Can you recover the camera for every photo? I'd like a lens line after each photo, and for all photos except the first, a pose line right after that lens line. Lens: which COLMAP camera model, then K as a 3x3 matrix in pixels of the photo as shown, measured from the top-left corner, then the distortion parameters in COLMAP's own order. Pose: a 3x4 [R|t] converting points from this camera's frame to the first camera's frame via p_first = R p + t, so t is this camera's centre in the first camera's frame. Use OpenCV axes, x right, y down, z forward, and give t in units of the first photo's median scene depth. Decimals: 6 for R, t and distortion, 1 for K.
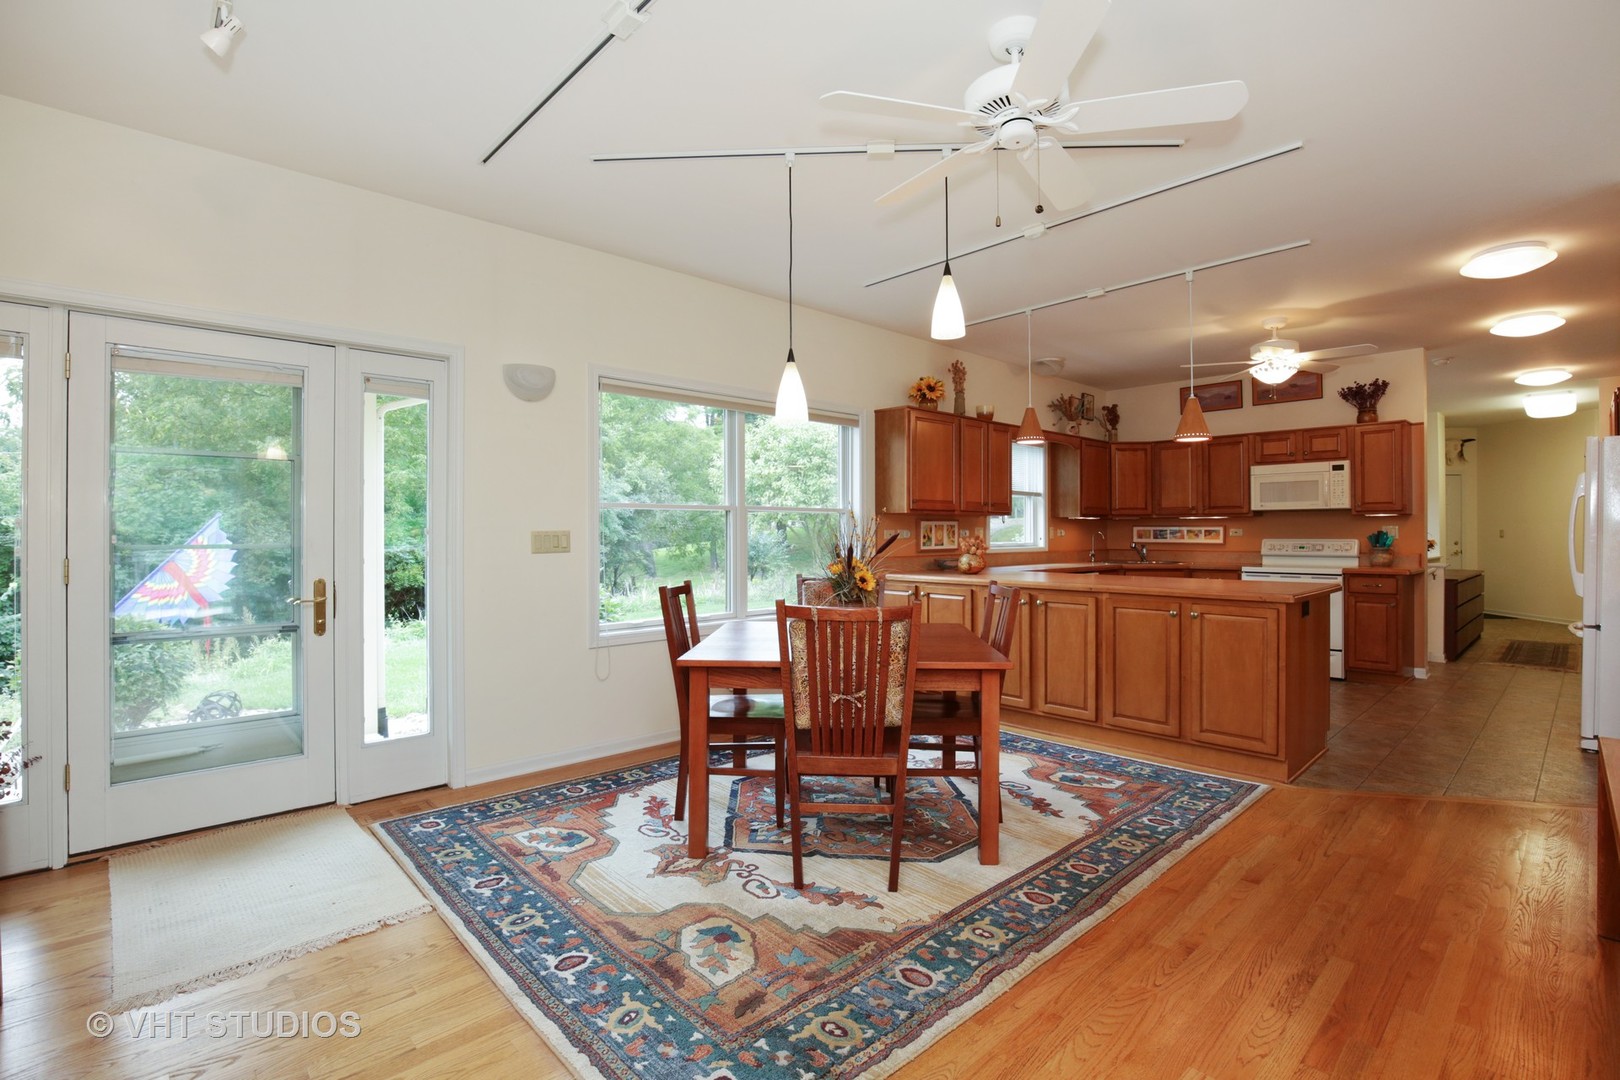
lens RADIAL K [[746.8, 0, 802.6], [0, 746.8, 529.6], [0, 0, 1]] dist [-0.024880, 0.000257]
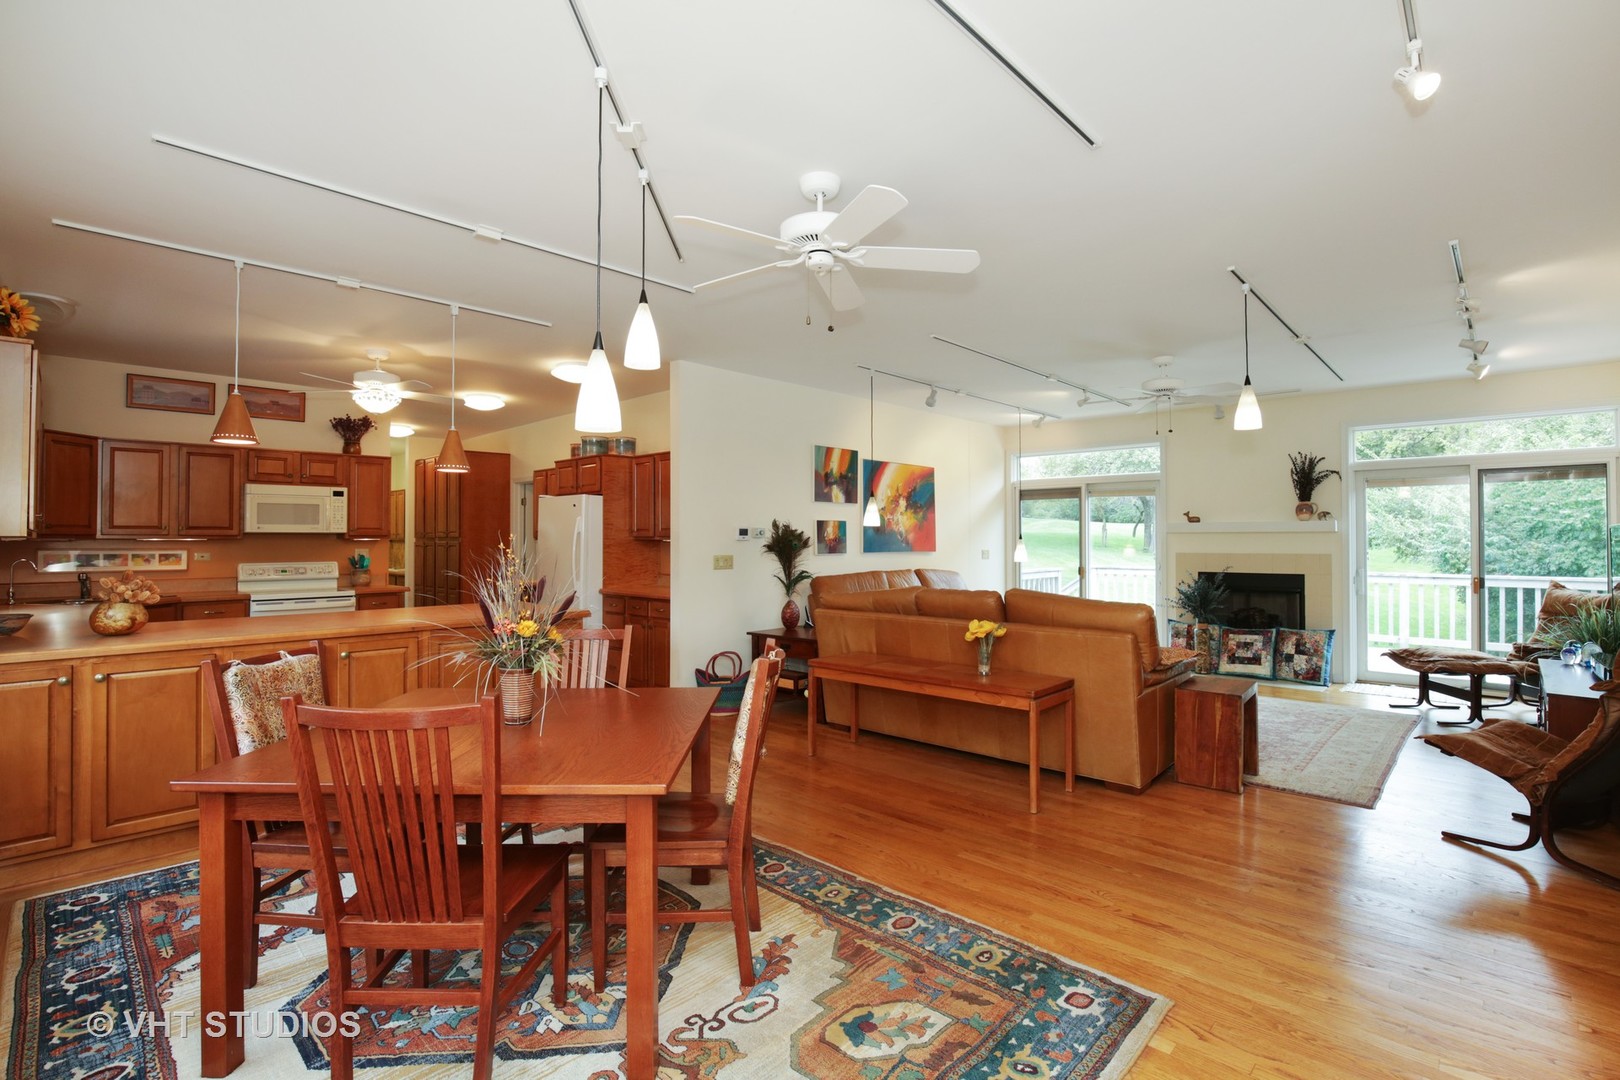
lens RADIAL K [[746.8, 0, 804.8], [0, 746.8, 539.5], [0, 0, 1]] dist [-0.024880, 0.000257]
pose [[-0.050391, 0.002805, 0.998726, -0.426157], [-0.002566, 0.999992, -0.002938, -0.021435], [-0.998726, -0.002710, -0.050384, 0.469006]]
